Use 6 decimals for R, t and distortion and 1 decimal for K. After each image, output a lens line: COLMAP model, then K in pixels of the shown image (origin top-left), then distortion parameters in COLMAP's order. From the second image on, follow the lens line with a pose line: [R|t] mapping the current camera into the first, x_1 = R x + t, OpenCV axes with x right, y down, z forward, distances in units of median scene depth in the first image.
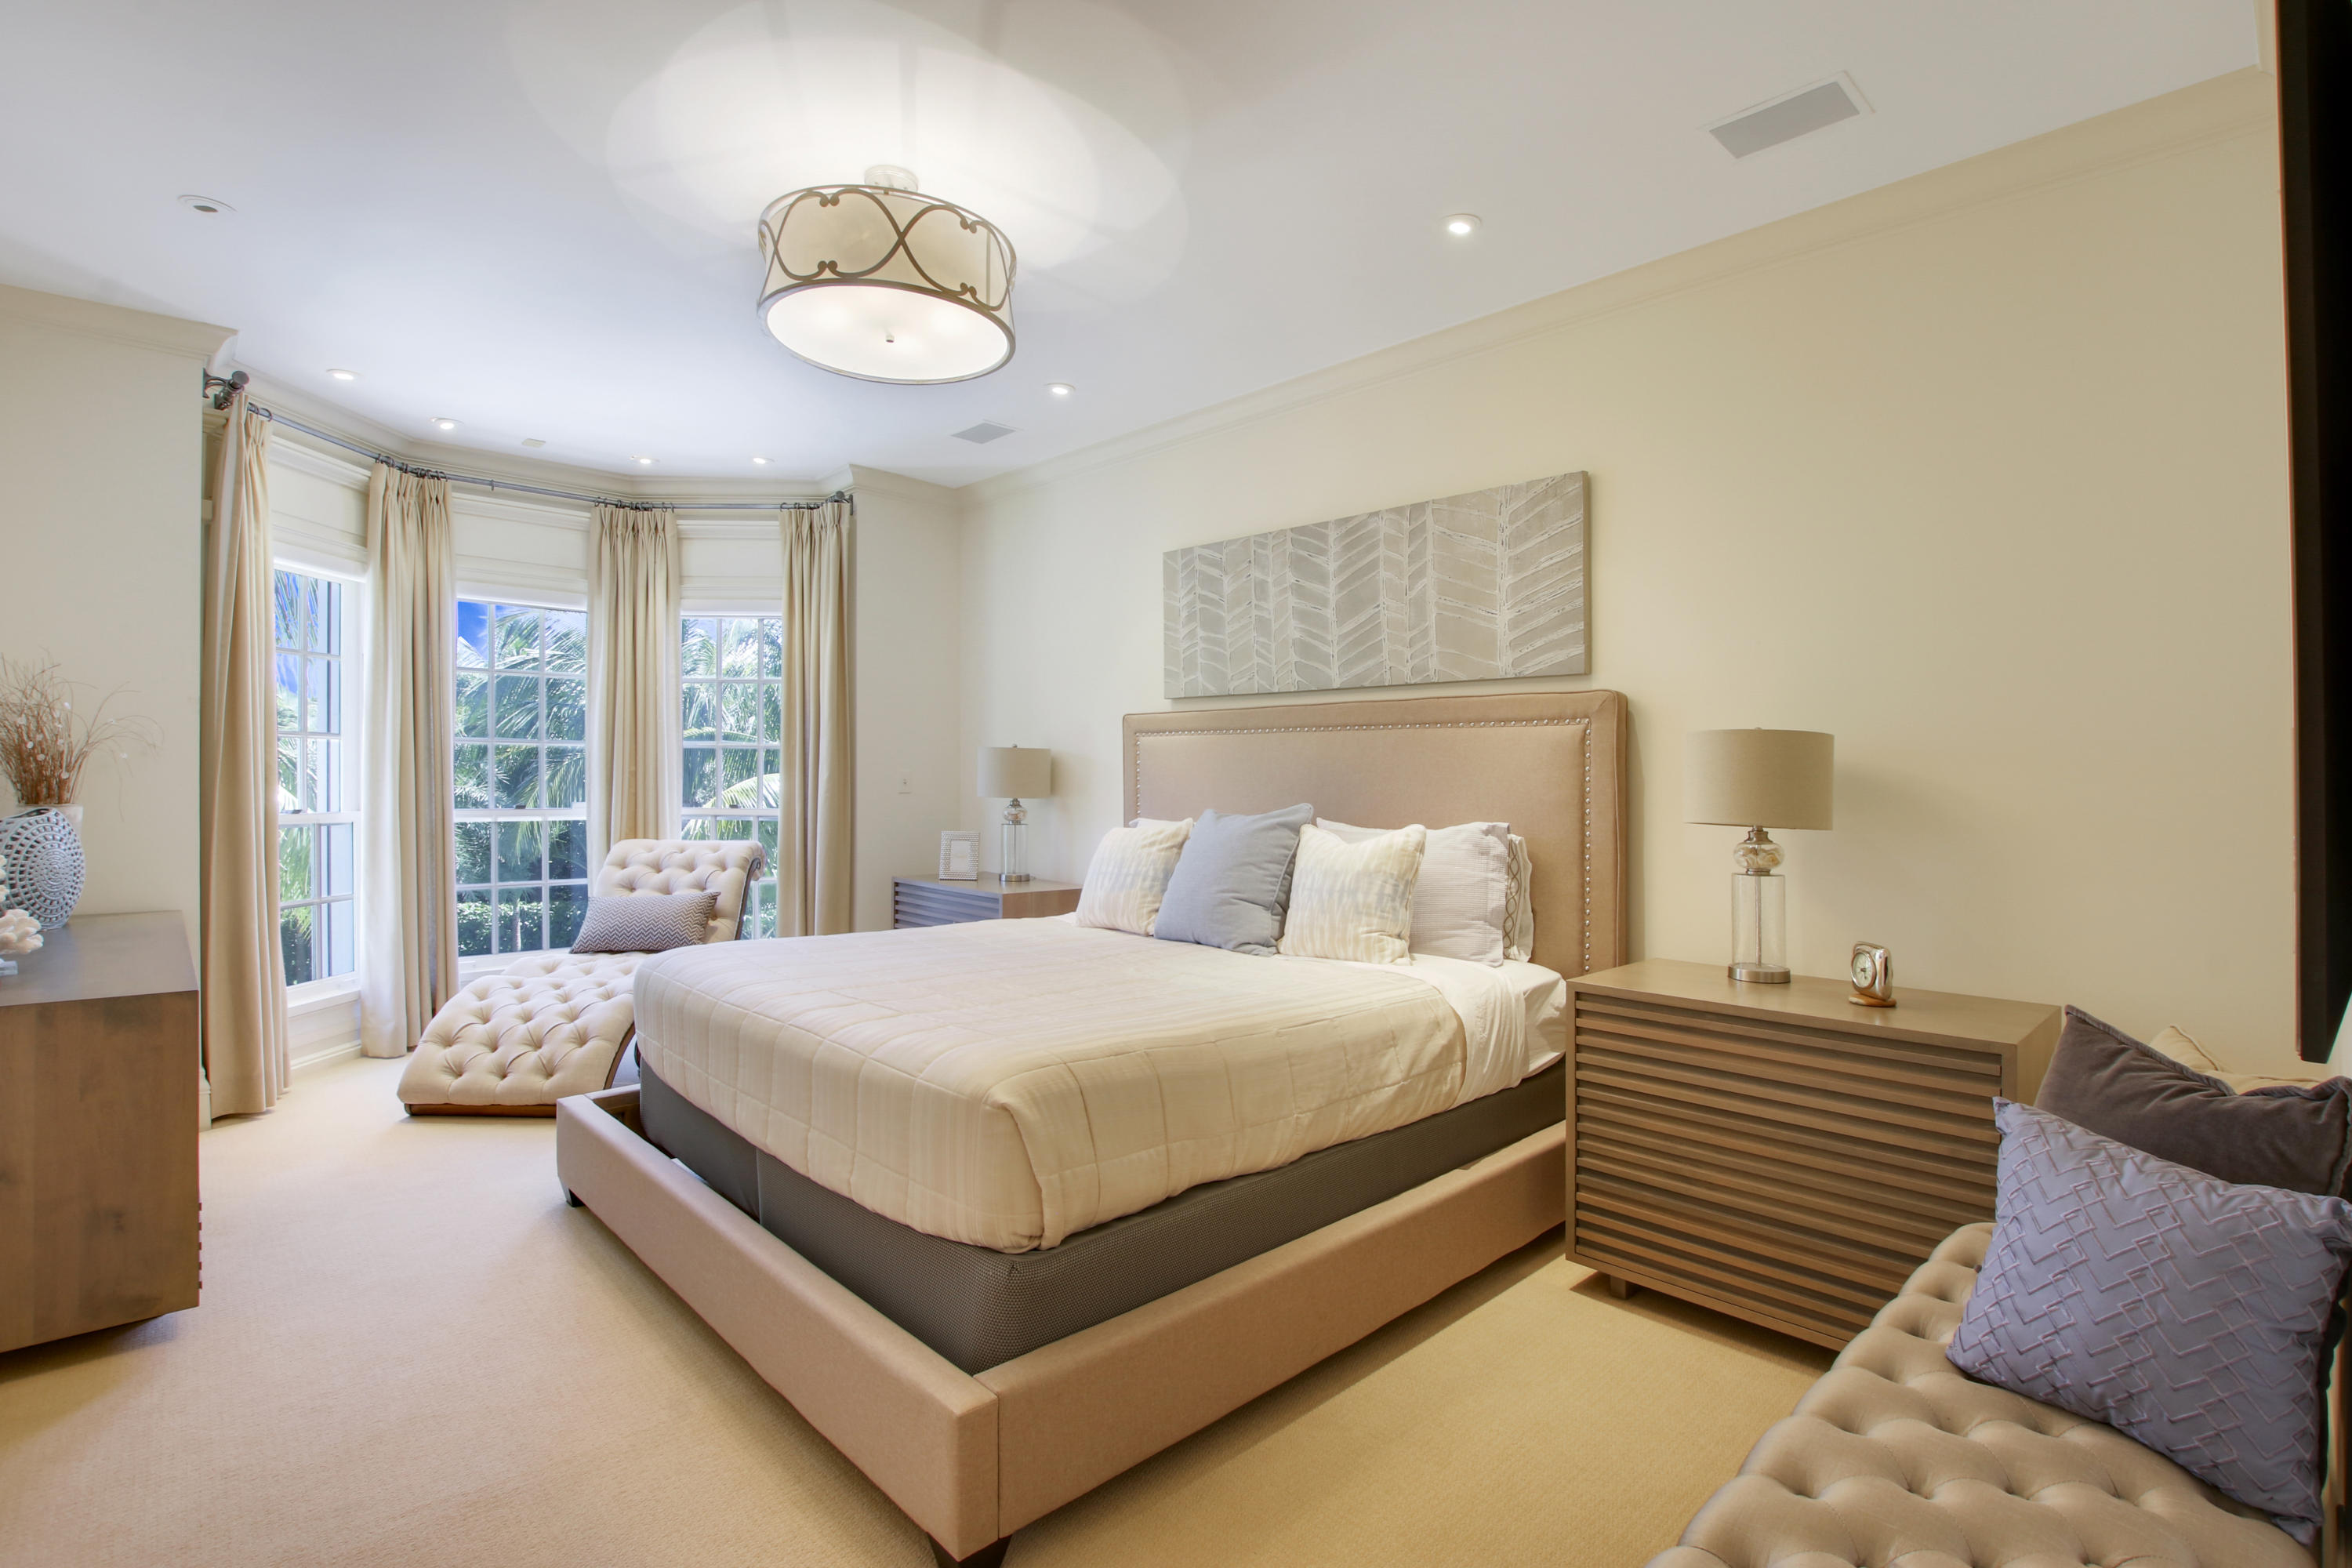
lens RADIAL K [[1088.5, 0, 1176.7], [0, 1088.5, 789.7], [0, 0, 1]] dist [-0.028968, 0.002961]
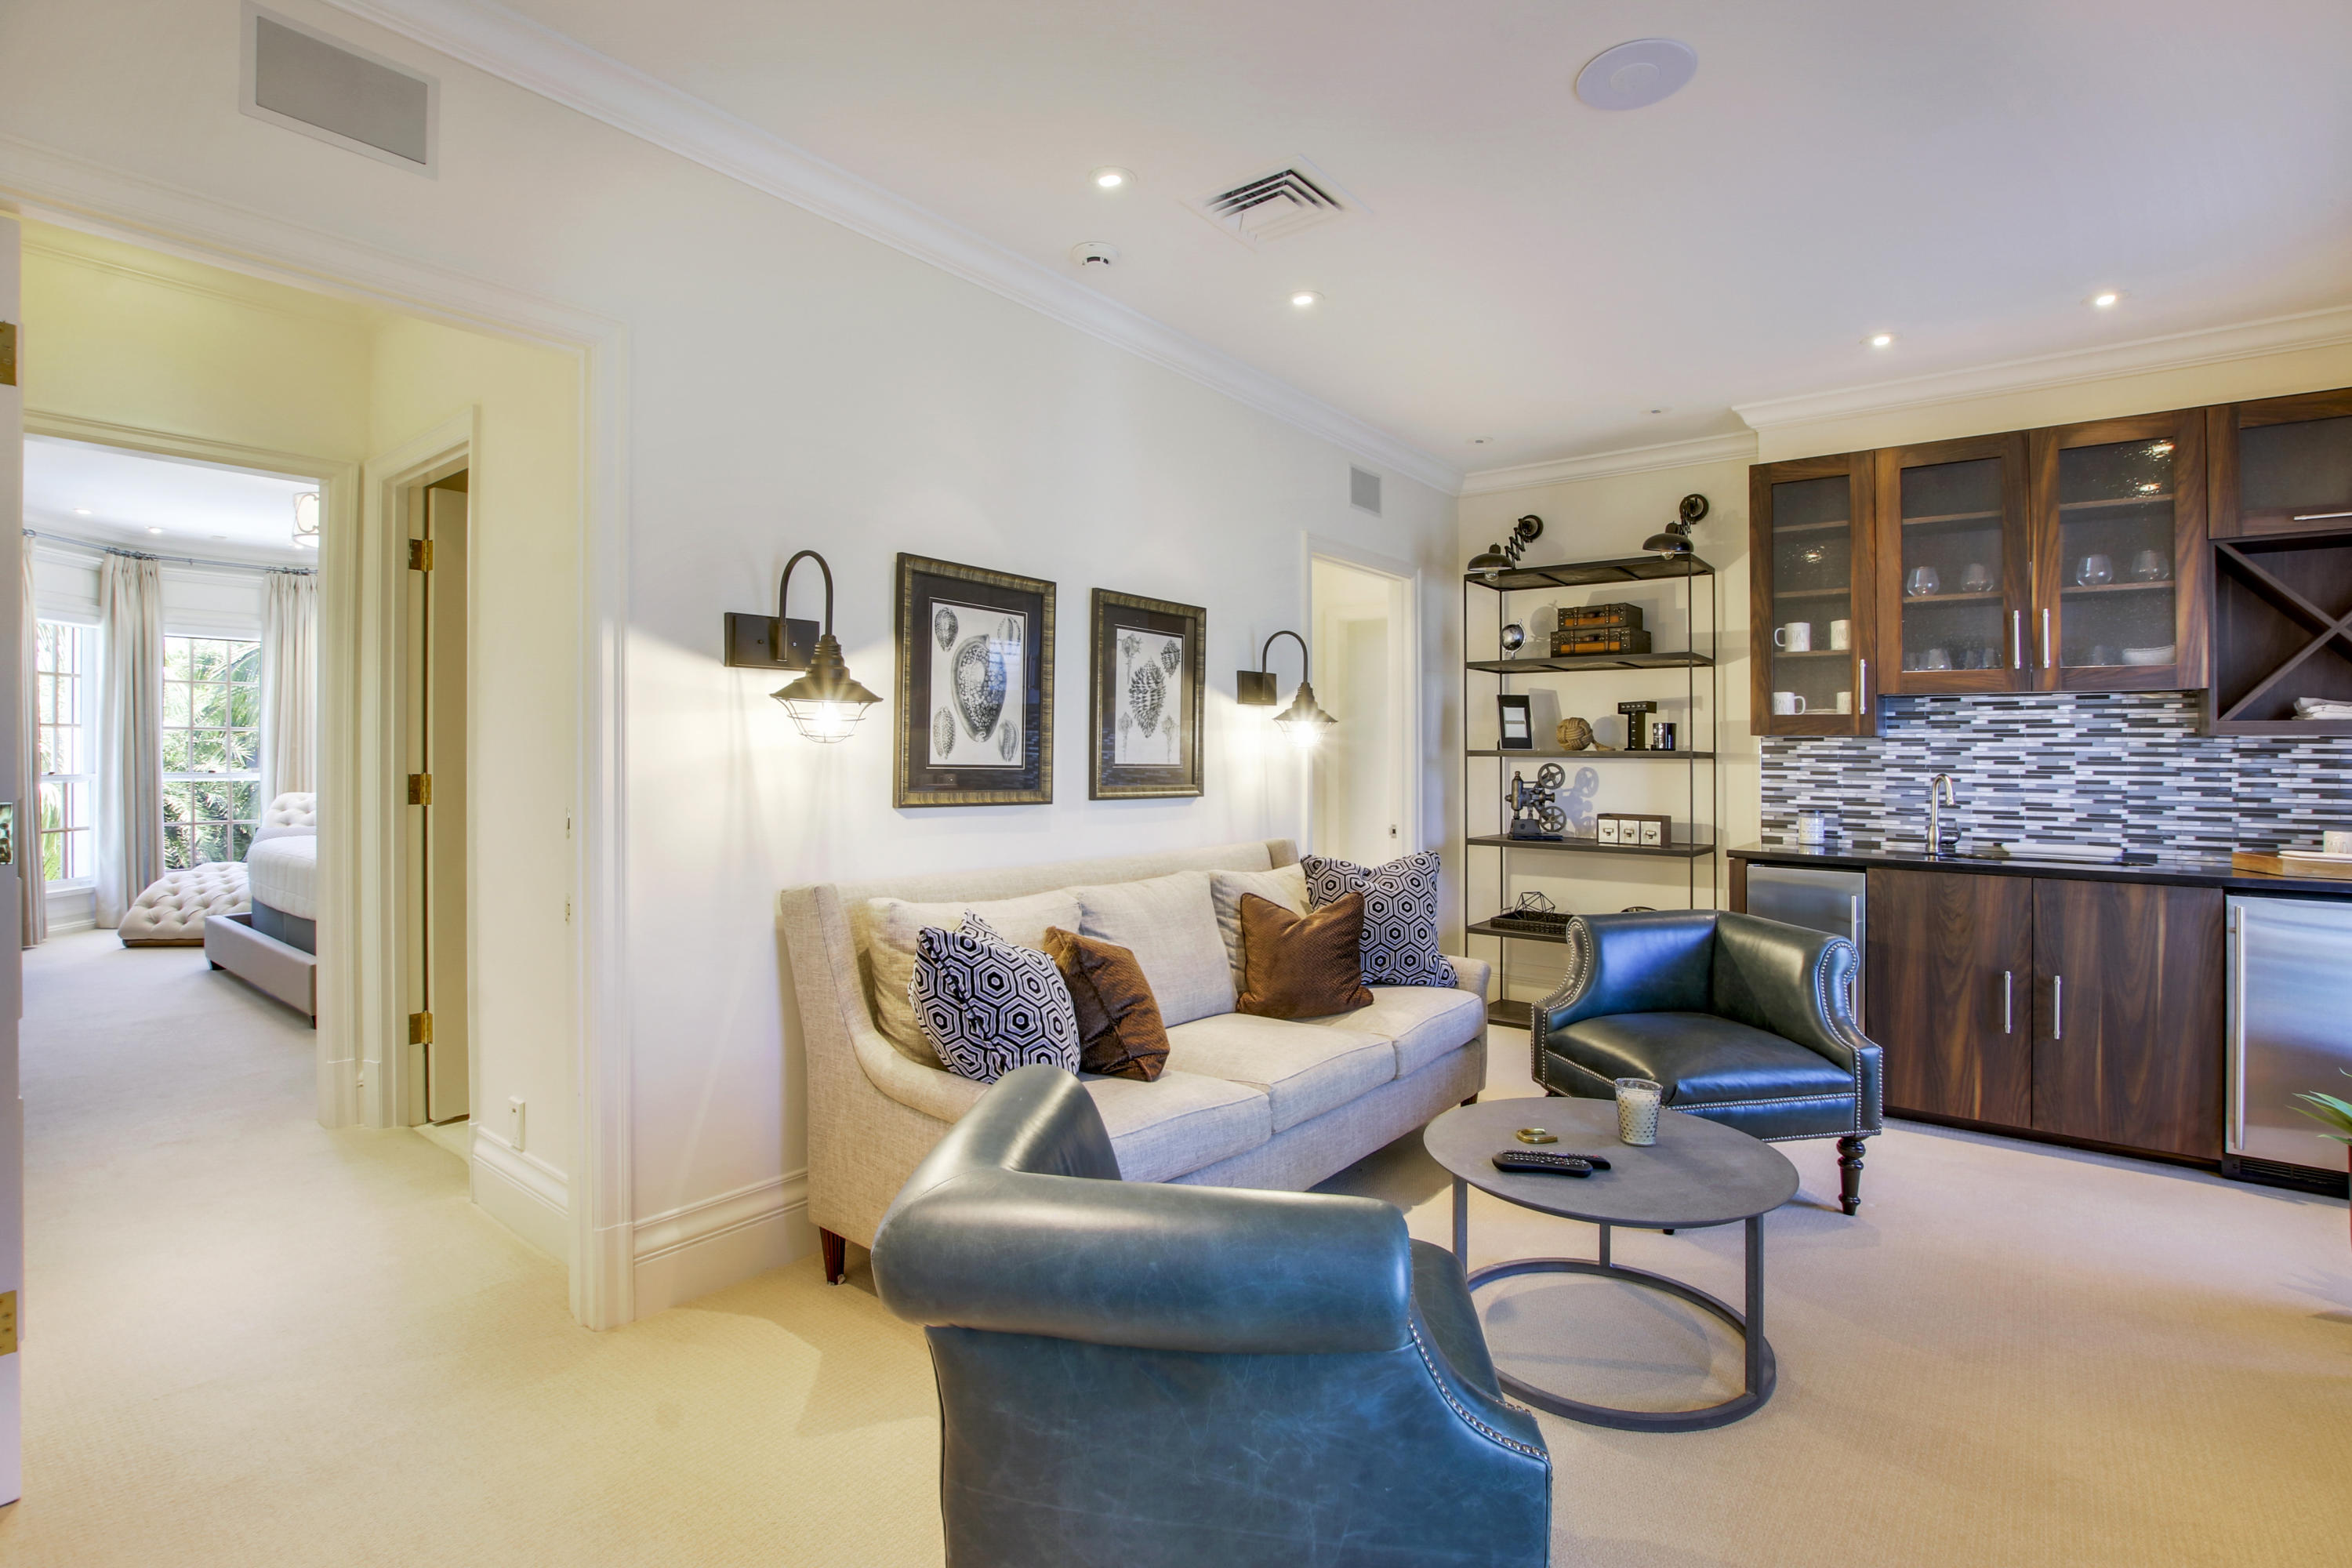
lens RADIAL K [[1088.5, 0, 1149.0], [0, 1088.5, 744.5], [0, 0, 1]] dist [-0.028968, 0.002961]
pose [[0.991140, -0.006487, 0.132663, 0.563272], [0.008318, 0.999878, -0.013253, 0.008930], [-0.132561, 0.014239, 0.991073, -0.746401]]
